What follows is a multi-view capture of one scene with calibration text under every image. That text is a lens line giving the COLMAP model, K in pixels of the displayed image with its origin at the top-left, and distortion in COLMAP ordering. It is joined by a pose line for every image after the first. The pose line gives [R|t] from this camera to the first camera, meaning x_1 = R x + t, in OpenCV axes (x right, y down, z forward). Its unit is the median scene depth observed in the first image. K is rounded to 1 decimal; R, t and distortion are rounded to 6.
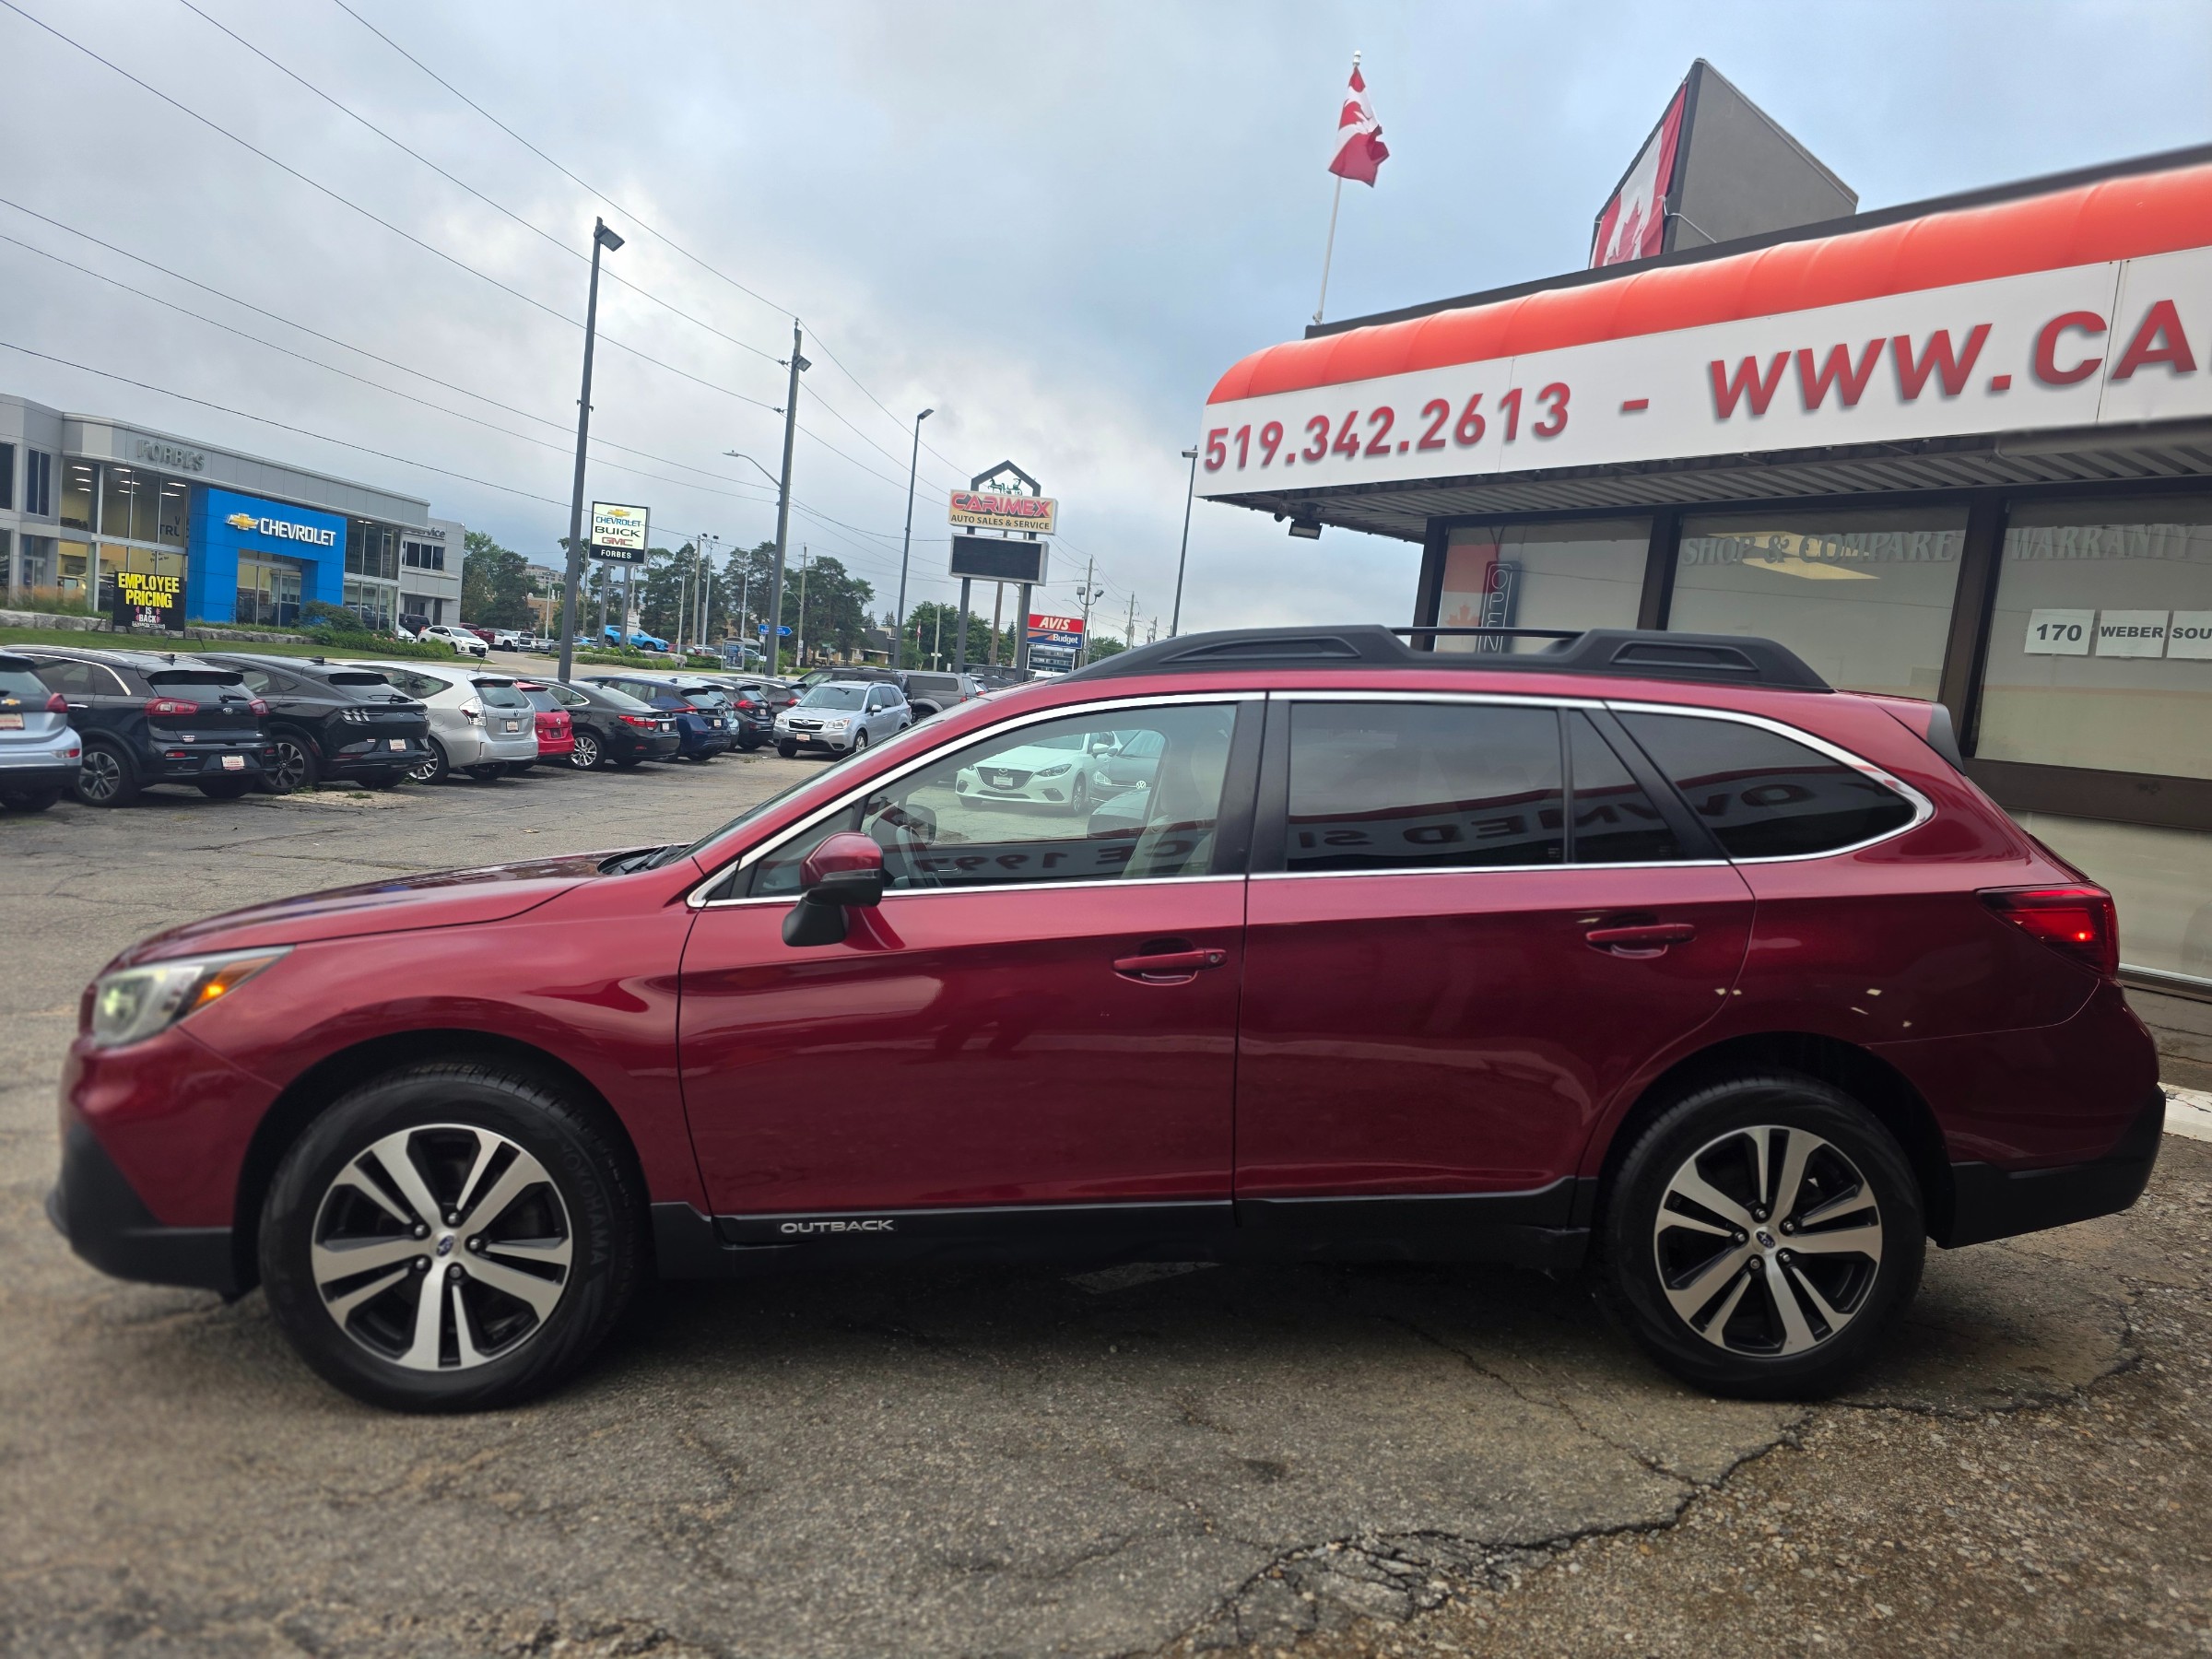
lens RADIAL K [[1540.4, 0, 1106.0], [0, 1540.4, 829.5], [0, 0, 1]] dist [0.006734, 0.001929]
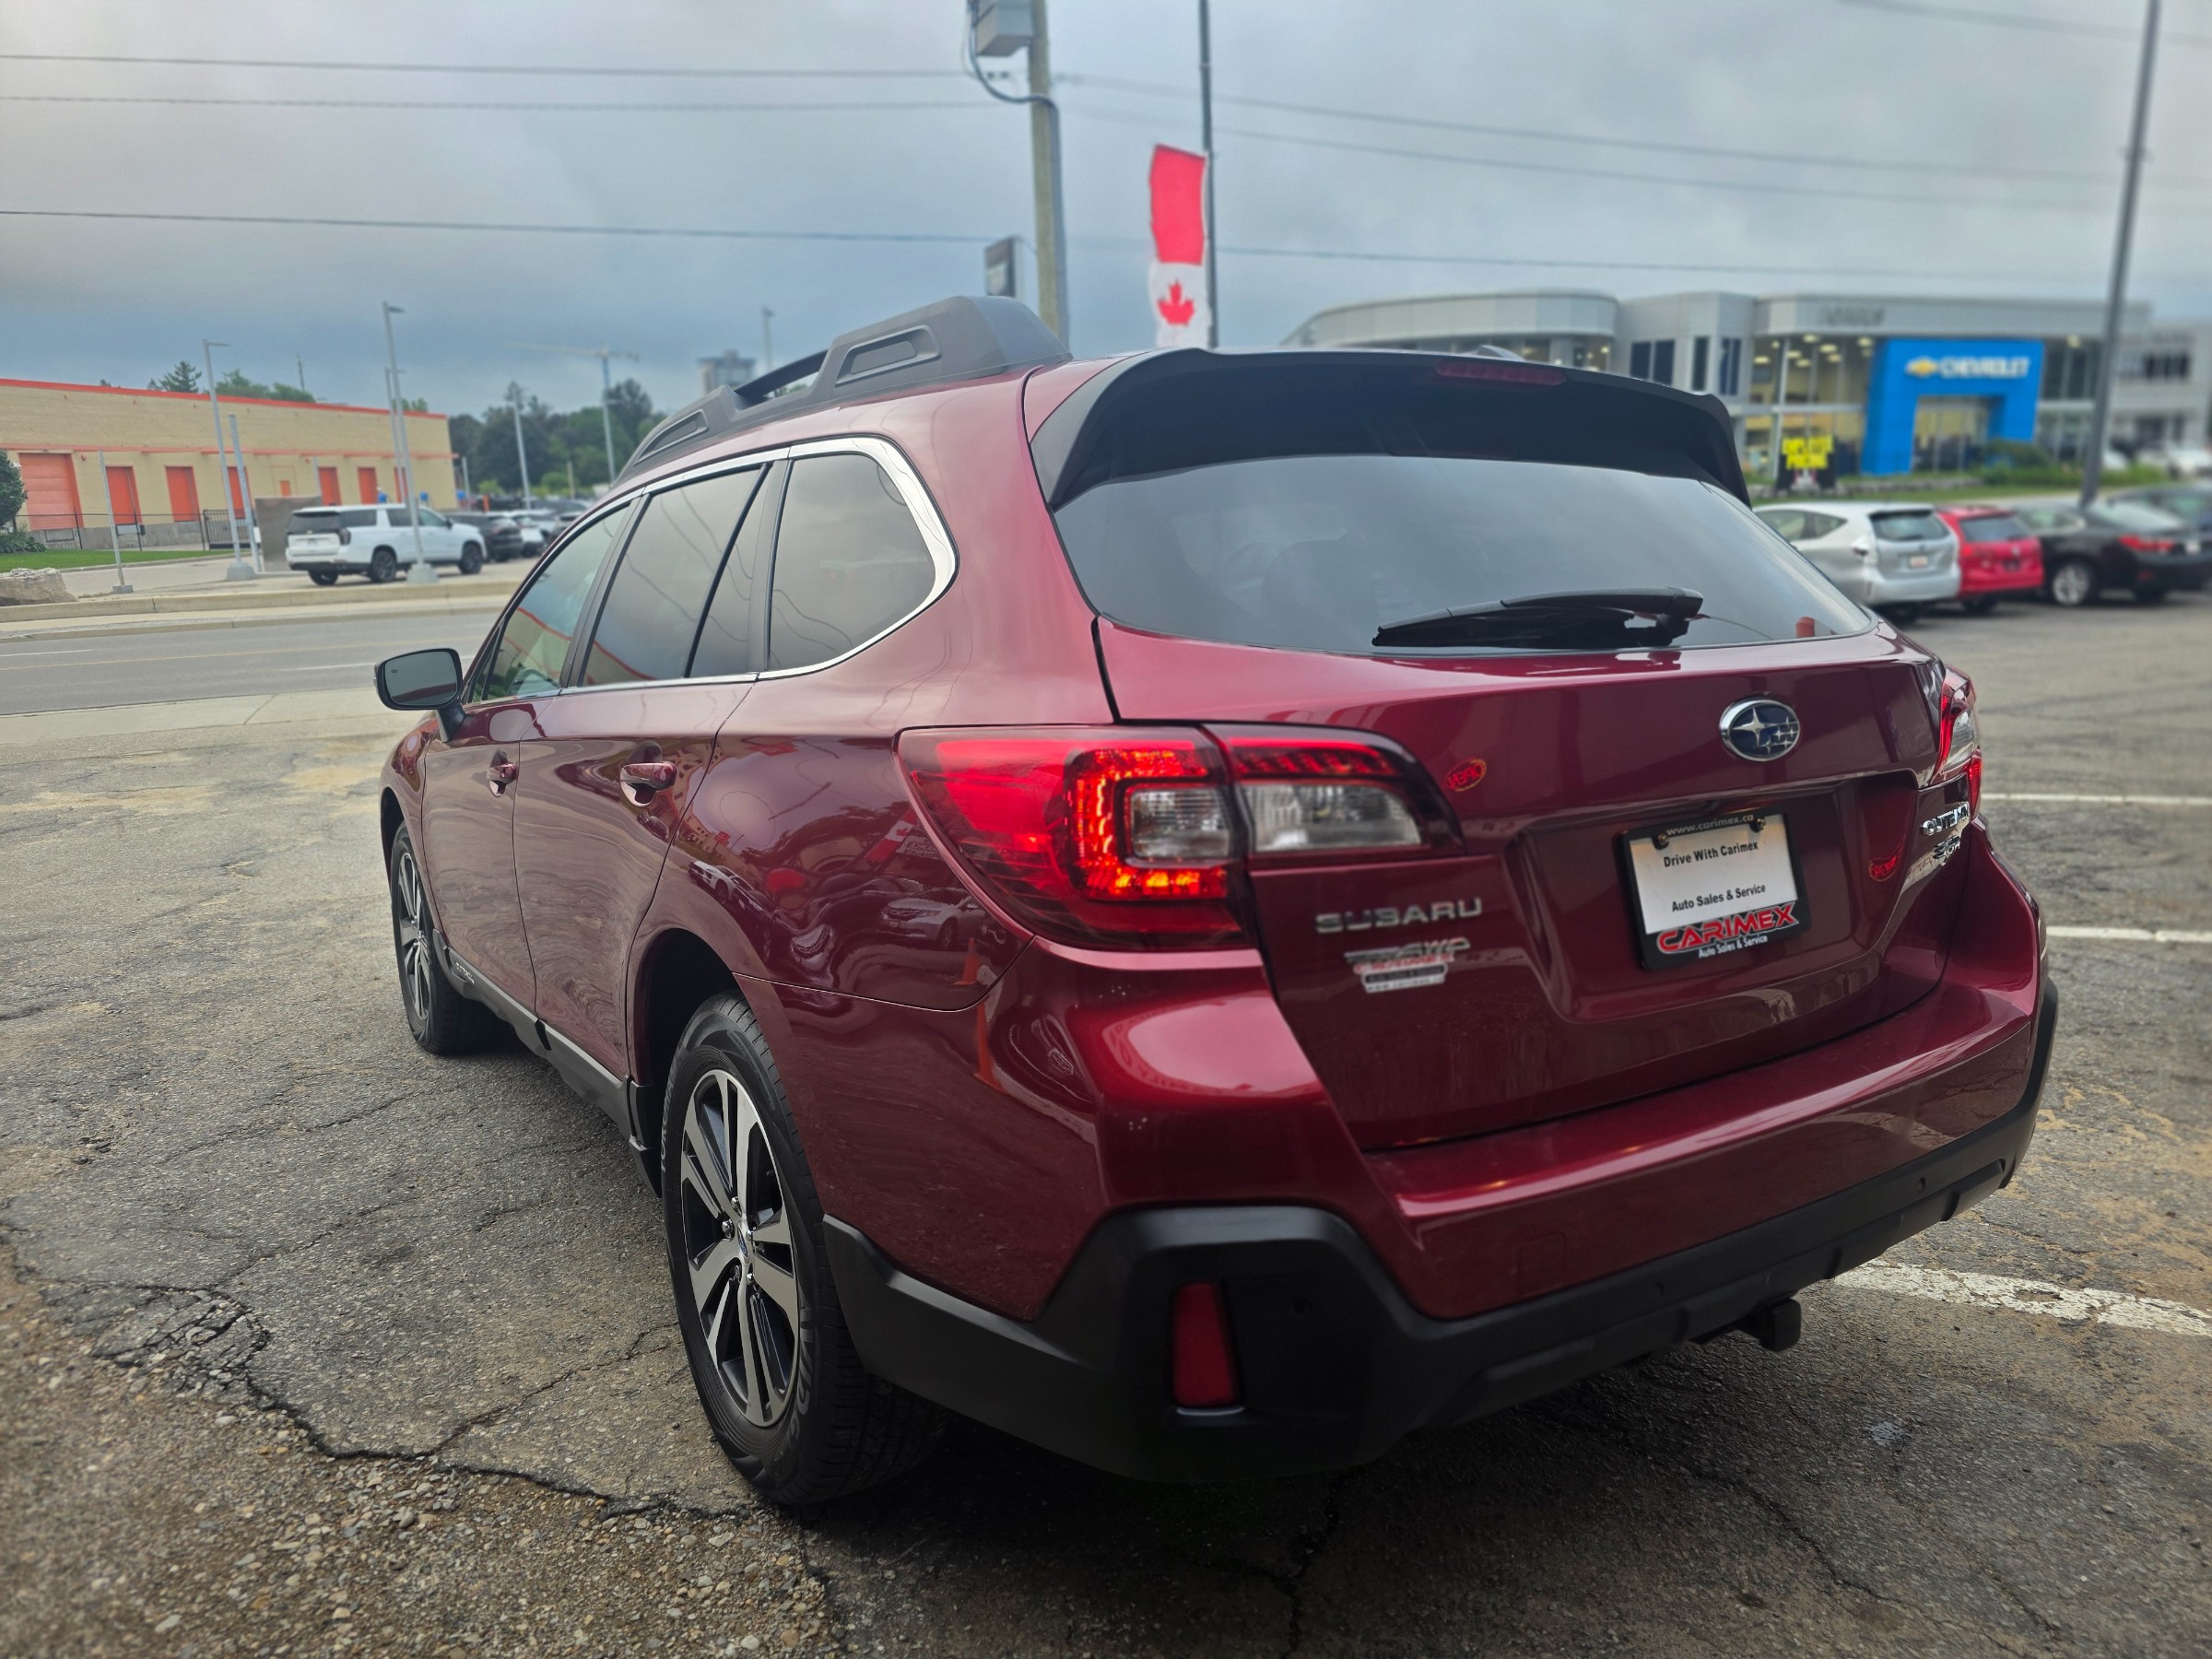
lens RADIAL K [[1540.4, 0, 1106.0], [0, 1540.4, 829.5], [0, 0, 1]] dist [0.006734, 0.001929]
pose [[0.461062, 0.083534, -0.883428, 0.600125], [-0.001042, 0.995610, 0.093598, 0.013701], [0.887368, -0.042234, 0.459124, 0.469481]]
